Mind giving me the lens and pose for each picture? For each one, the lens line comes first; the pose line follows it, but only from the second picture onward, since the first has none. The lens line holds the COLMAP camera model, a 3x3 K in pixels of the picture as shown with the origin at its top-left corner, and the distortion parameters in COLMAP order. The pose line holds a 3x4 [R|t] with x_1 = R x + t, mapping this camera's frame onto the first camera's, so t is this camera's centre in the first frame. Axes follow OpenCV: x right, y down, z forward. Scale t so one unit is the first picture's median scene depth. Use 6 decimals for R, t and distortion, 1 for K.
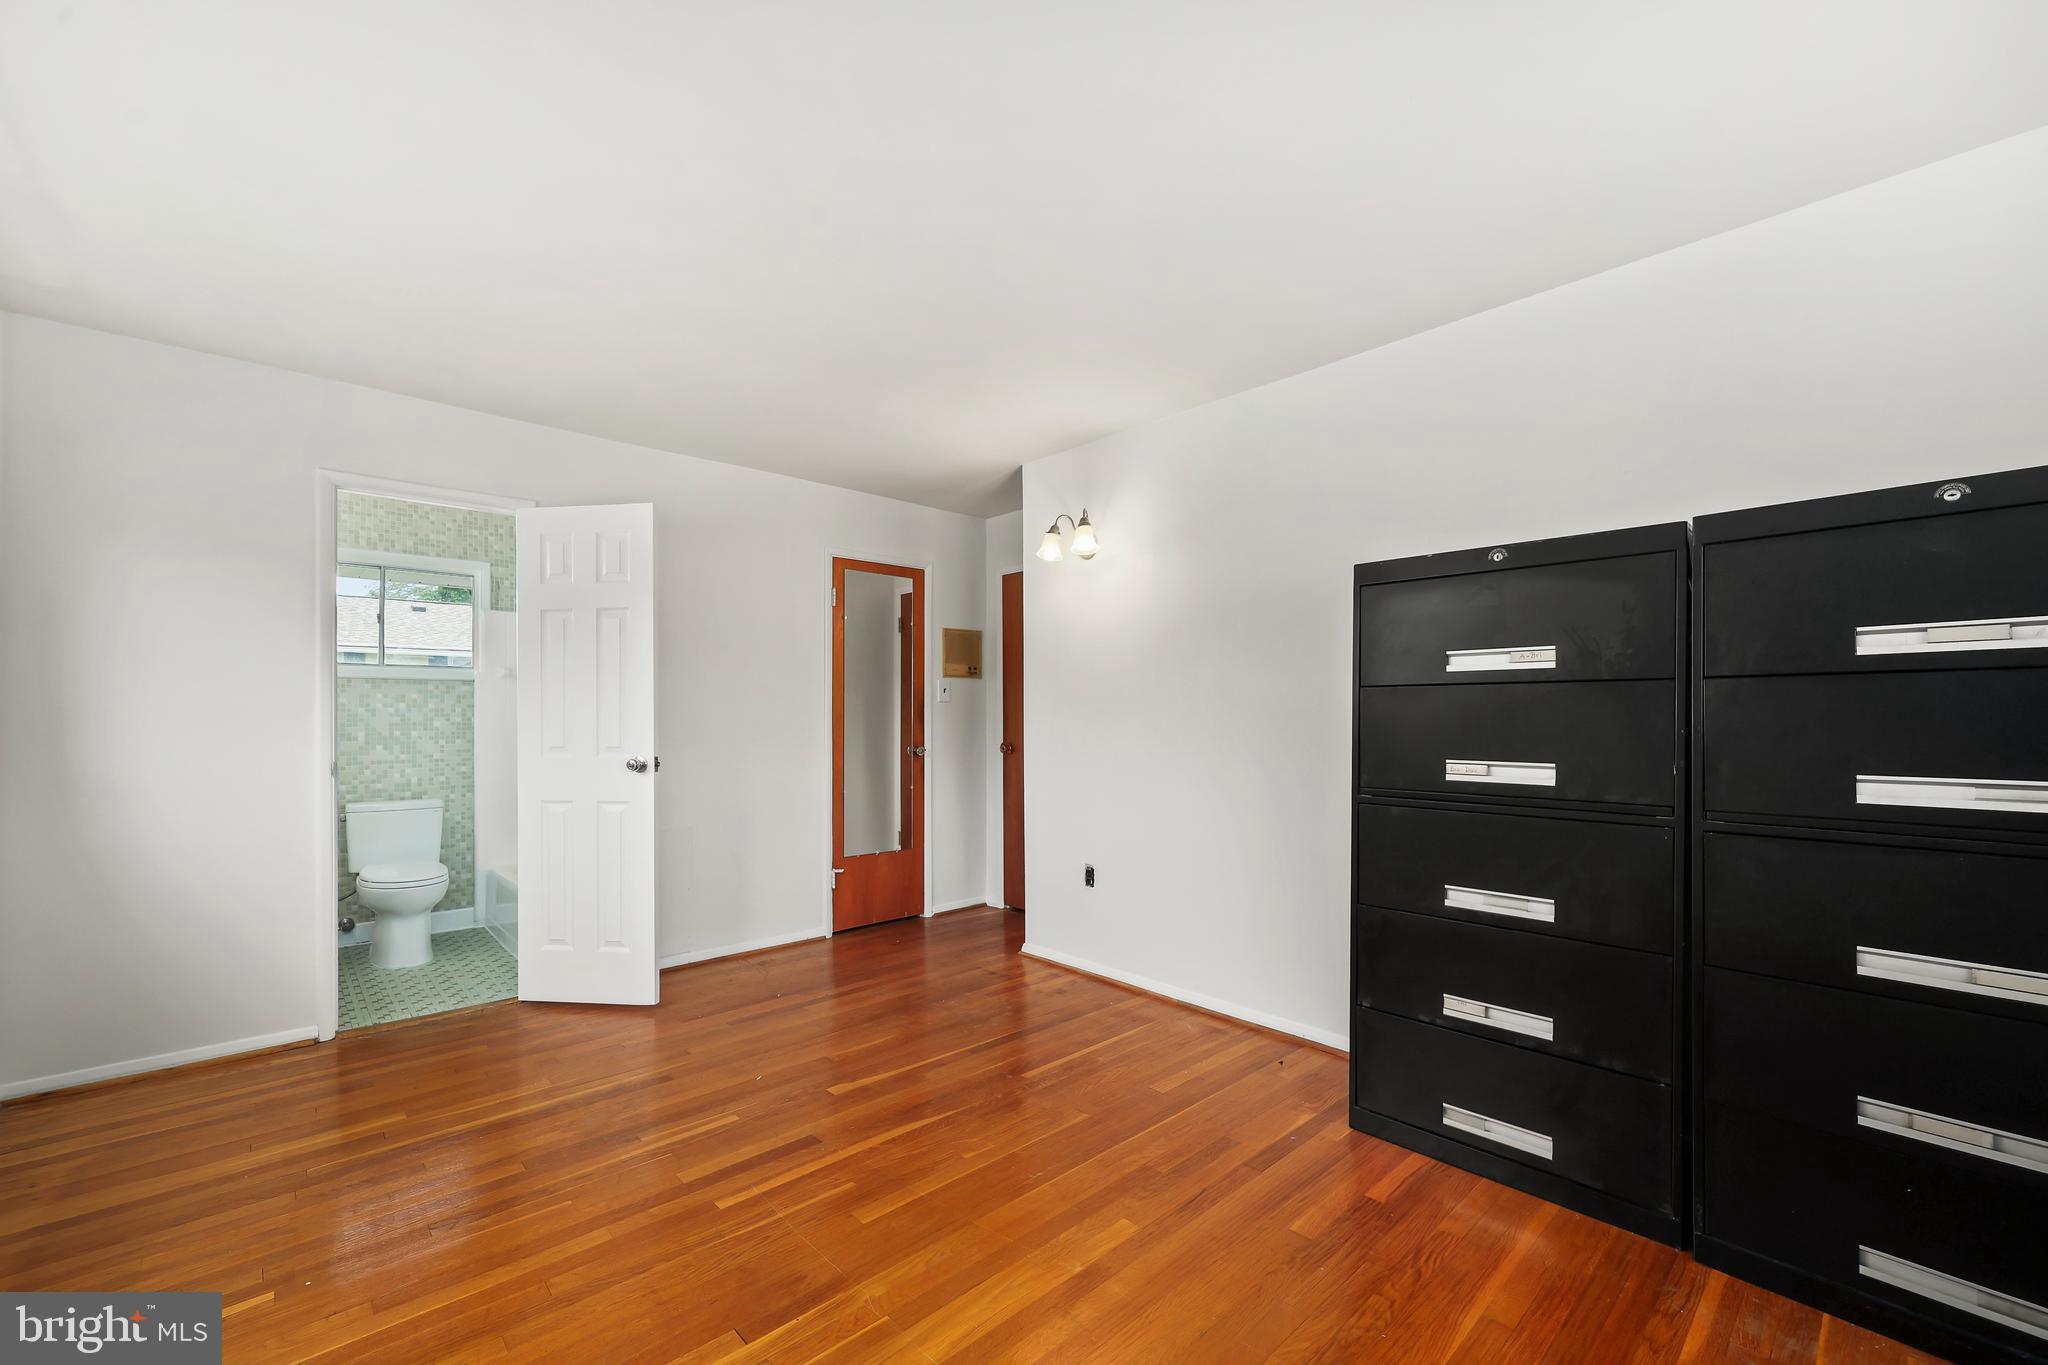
lens RADIAL K [[847.0, 0, 1047.9], [0, 847.0, 709.8], [0, 0, 1]] dist [0.001113, 0.001276]
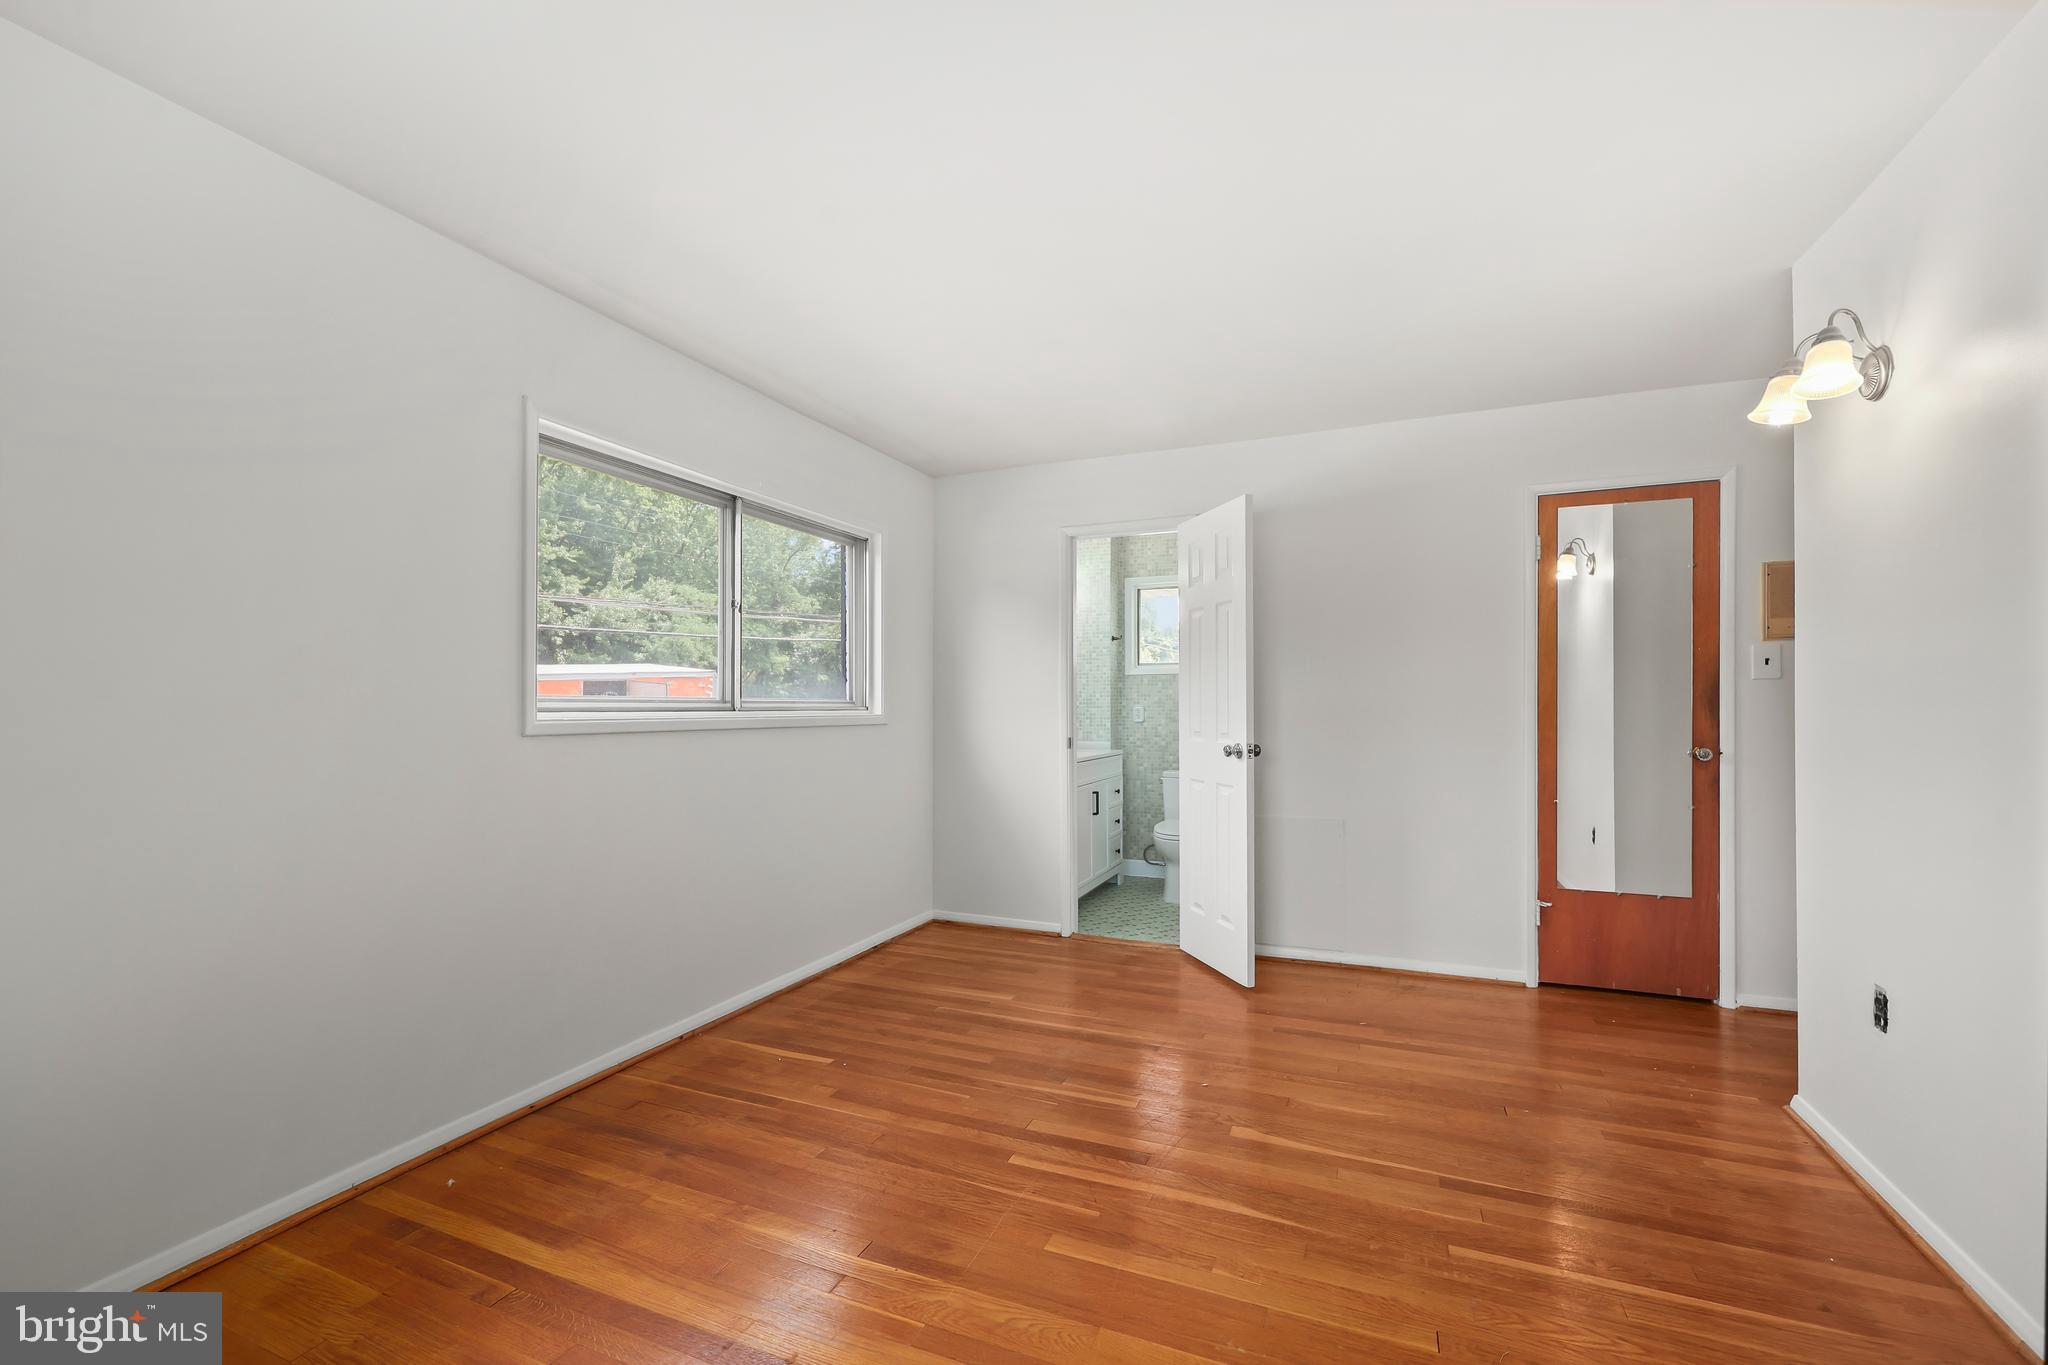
lens RADIAL K [[847.0, 0, 1024.4], [0, 847.0, 701.5], [0, 0, 1]] dist [0.001113, 0.001276]
pose [[0.392056, -0.004843, -0.919929, 0.372326], [0.011817, 0.999930, -0.000229, 0.002272], [0.919866, -0.010781, 0.392085, 0.363815]]
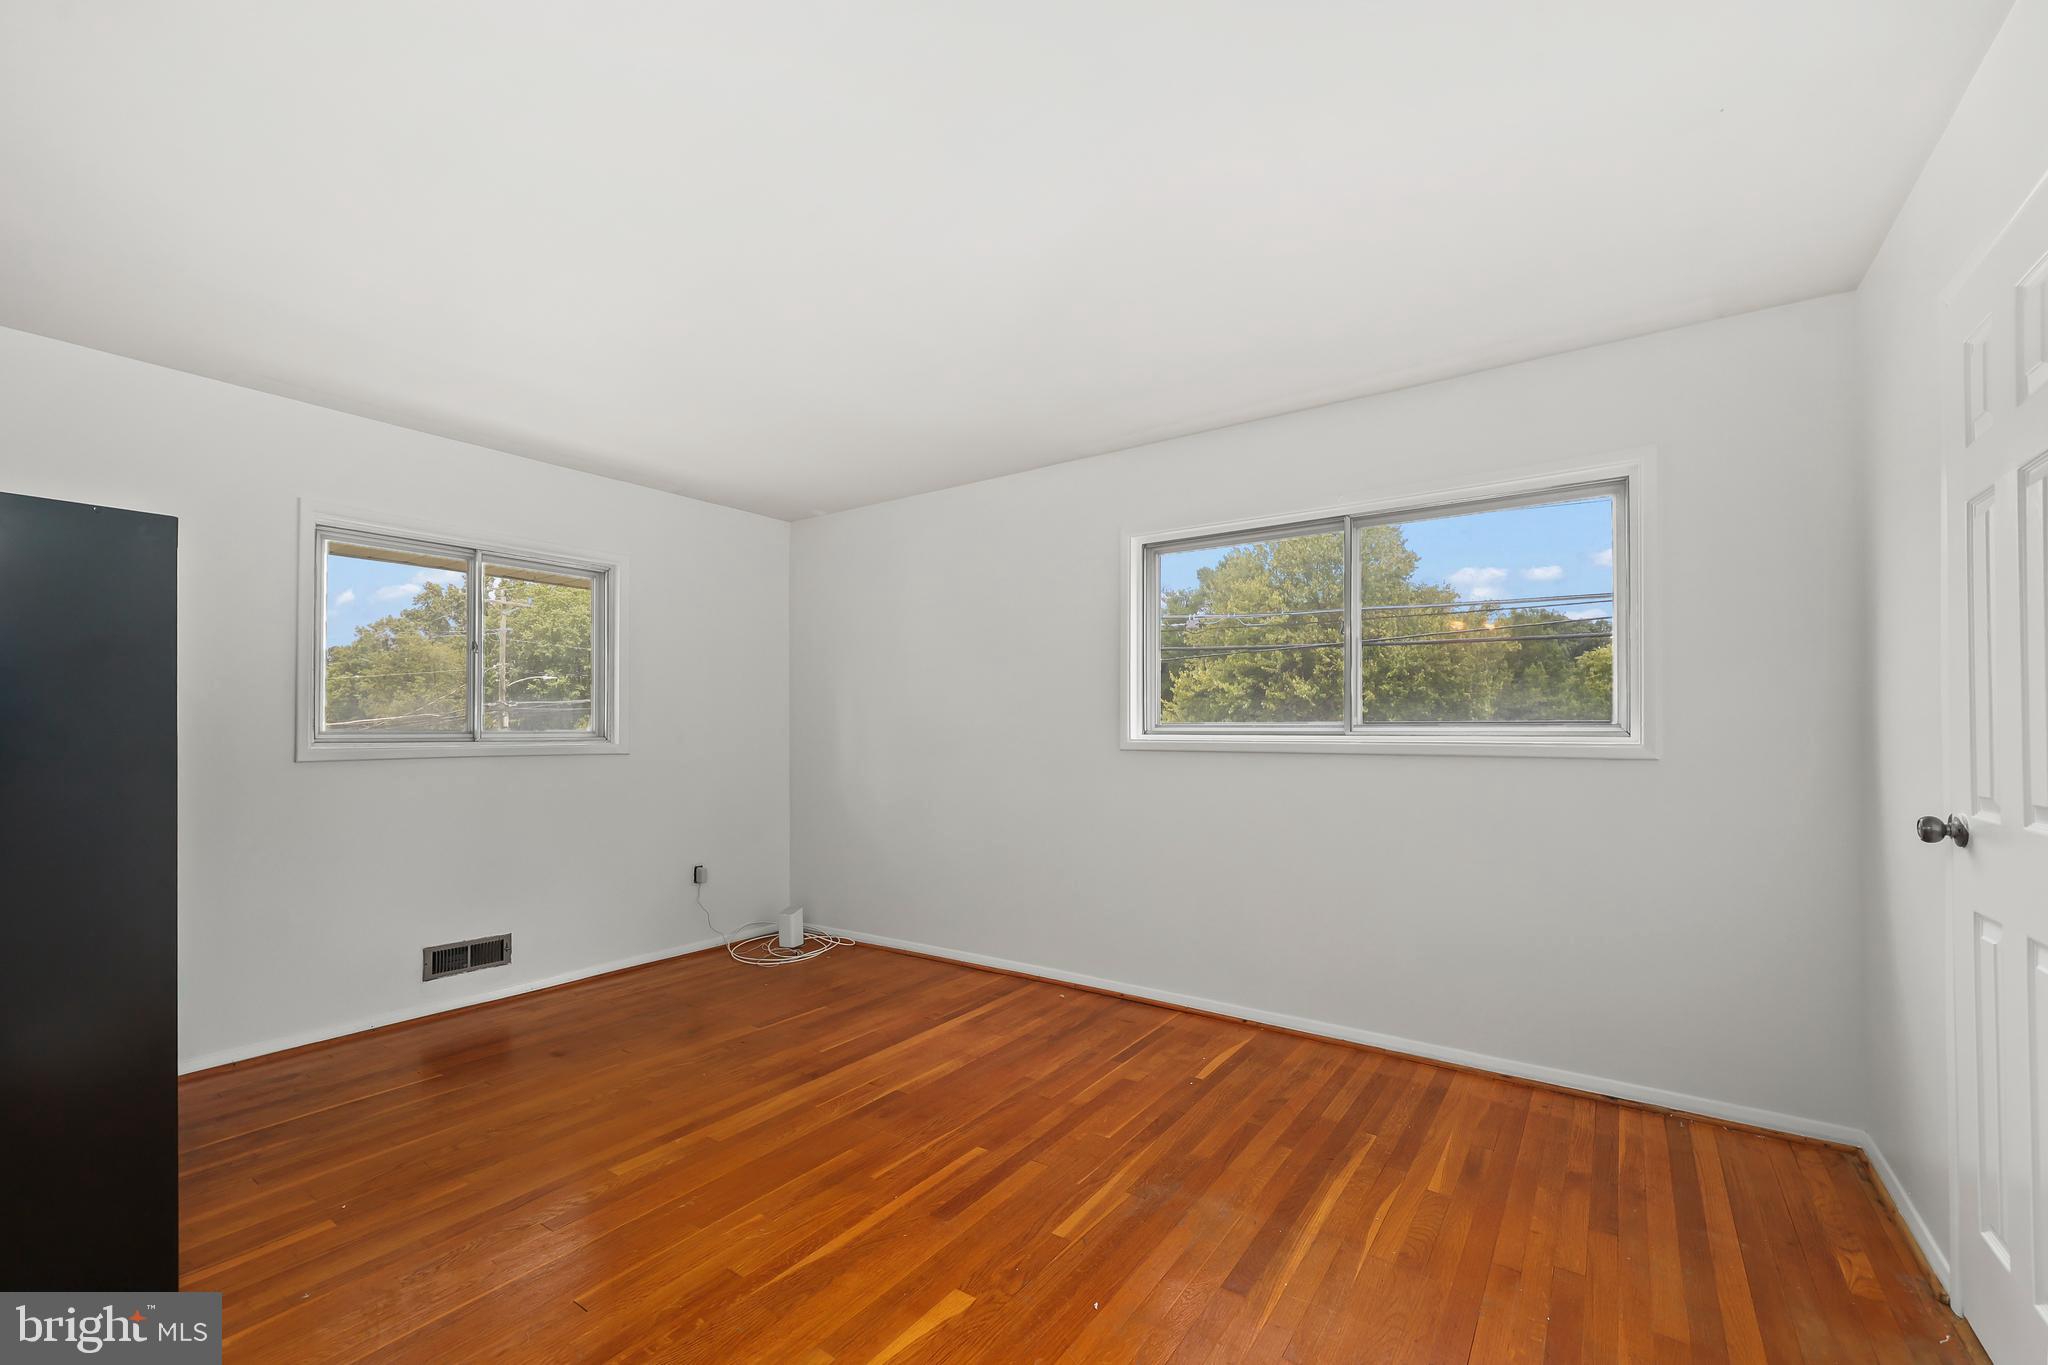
lens RADIAL K [[847.0, 0, 1039.2], [0, 847.0, 722.3], [0, 0, 1]] dist [0.001113, 0.001276]
pose [[-0.981312, -0.000484, -0.192424, -0.145220], [0.003173, 0.999820, -0.018697, 0.009590], [0.192398, -0.018958, -0.981134, 1.323302]]
